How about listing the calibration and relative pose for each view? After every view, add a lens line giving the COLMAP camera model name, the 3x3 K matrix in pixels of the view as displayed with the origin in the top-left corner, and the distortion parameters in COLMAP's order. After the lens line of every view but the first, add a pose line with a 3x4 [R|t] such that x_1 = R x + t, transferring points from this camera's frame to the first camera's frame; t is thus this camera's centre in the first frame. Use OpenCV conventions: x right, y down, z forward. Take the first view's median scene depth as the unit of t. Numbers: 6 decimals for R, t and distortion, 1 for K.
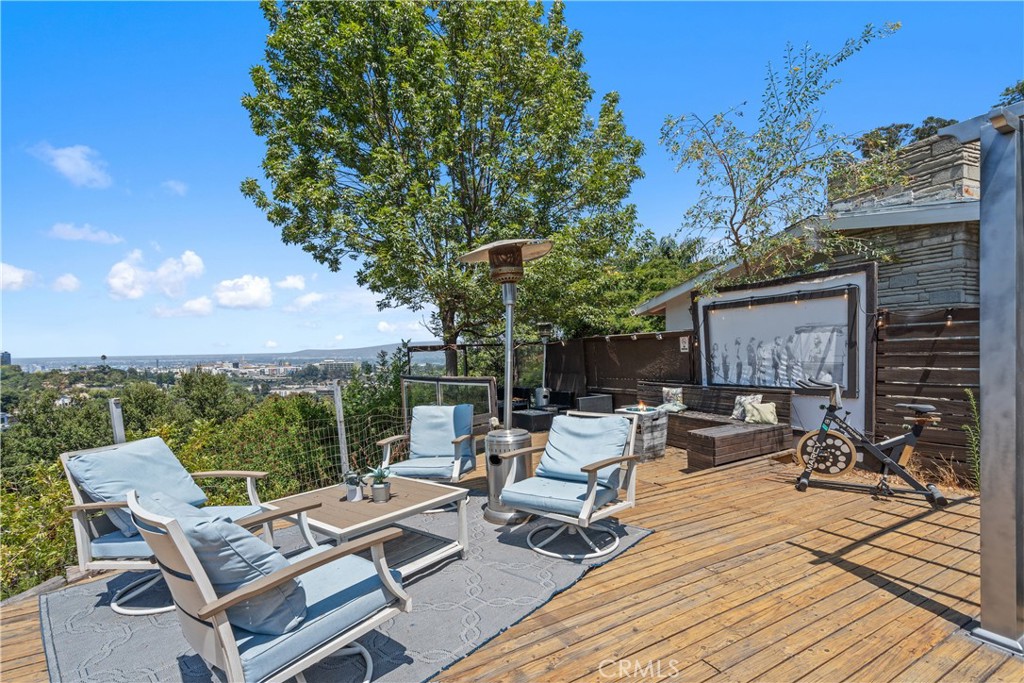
lens RADIAL K [[468.3, 0, 500.6], [0, 468.3, 374.0], [0, 0, 1]] dist [-0.003180, 0.001180]
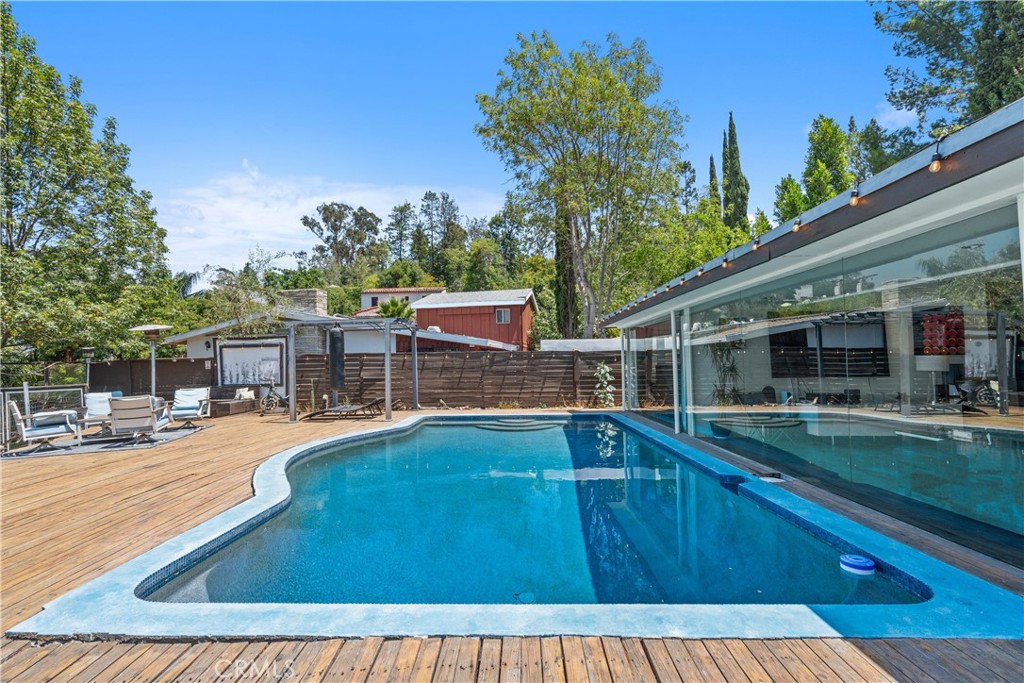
lens RADIAL K [[468.3, 0, 498.2], [0, 468.3, 339.8], [0, 0, 1]] dist [-0.003180, 0.001180]
pose [[0.540105, 0.049113, 0.840163, -0.647888], [0.045529, 0.995129, -0.087441, 0.061804], [-0.840365, 0.085479, 0.535238, -1.152613]]
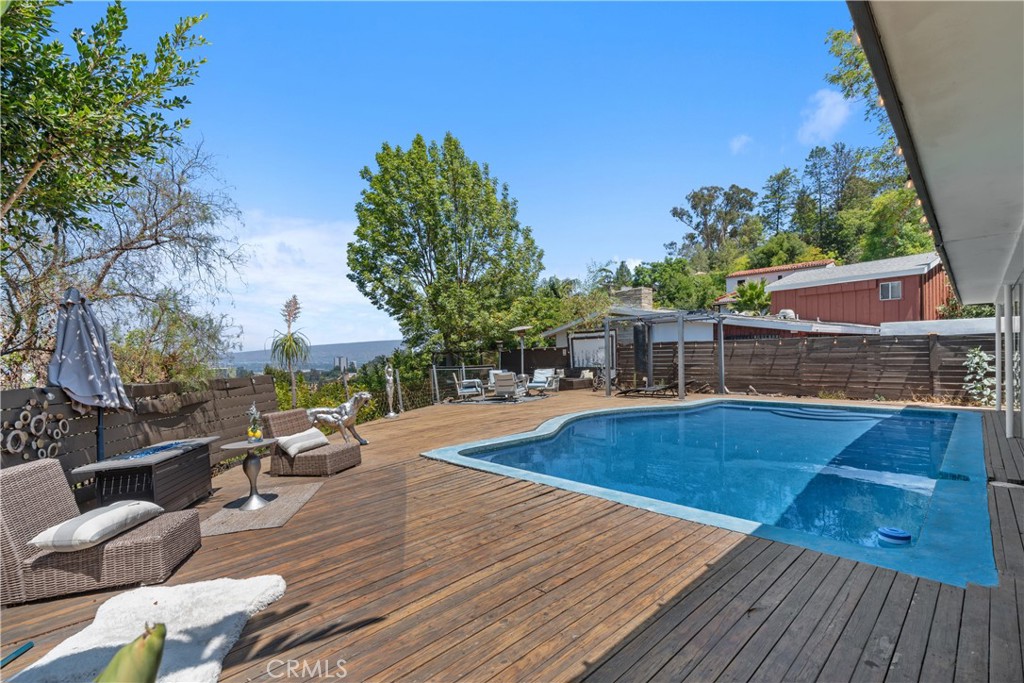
lens RADIAL K [[468.3, 0, 527.4], [0, 468.3, 351.5], [0, 0, 1]] dist [-0.003180, 0.001180]
pose [[0.958998, 0.001430, 0.283410, -0.602730], [0.014930, 0.998344, -0.055555, 0.081073], [-0.283020, 0.057509, 0.957388, -1.591260]]
